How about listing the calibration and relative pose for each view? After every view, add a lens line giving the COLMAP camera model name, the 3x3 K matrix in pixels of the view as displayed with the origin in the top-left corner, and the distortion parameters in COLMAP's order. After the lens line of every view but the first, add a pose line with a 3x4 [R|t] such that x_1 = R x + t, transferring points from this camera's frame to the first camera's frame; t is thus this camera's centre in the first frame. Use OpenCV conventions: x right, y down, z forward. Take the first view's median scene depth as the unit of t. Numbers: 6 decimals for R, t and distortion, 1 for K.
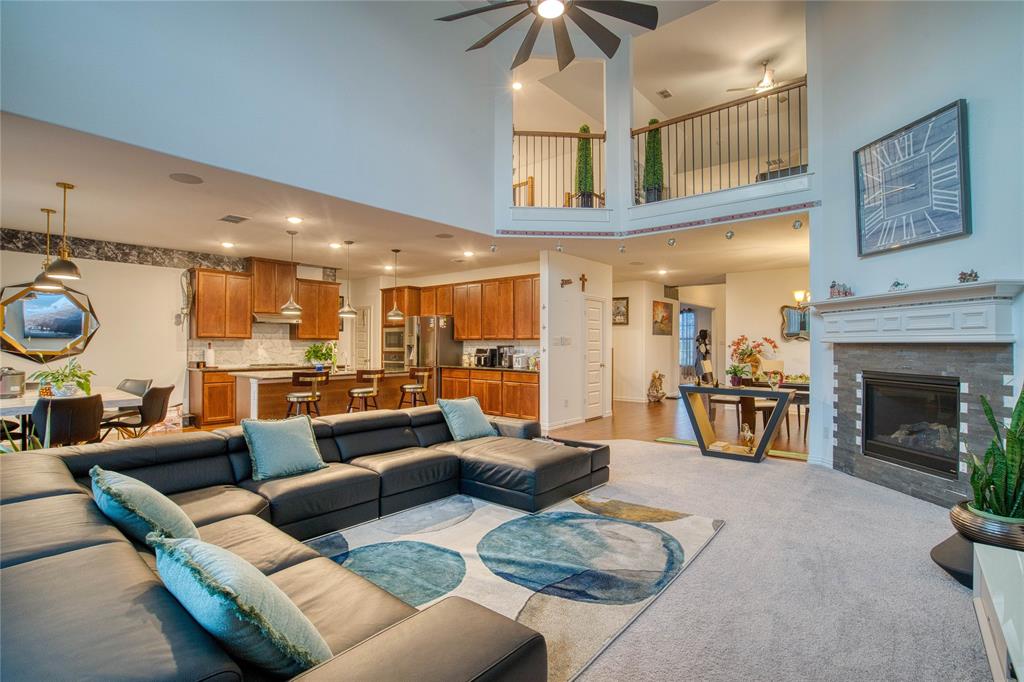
lens RADIAL K [[479.7, 0, 513.5], [0, 479.7, 344.8], [0, 0, 1]] dist [-0.051021, 0.018065]
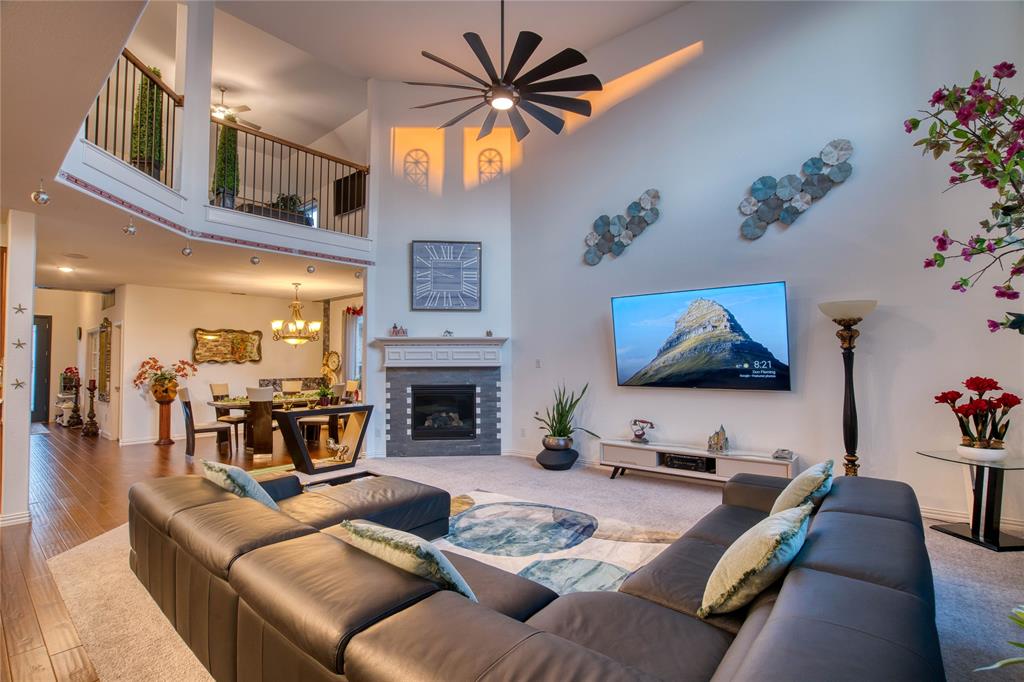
lens RADIAL K [[479.7, 0, 513.5], [0, 479.7, 344.8], [0, 0, 1]] dist [-0.051021, 0.018065]
pose [[-0.006938, 0.031837, 0.999469, -0.612812], [0.006404, 0.999474, -0.031792, -0.018133], [-0.999955, 0.006180, -0.007138, 0.516101]]
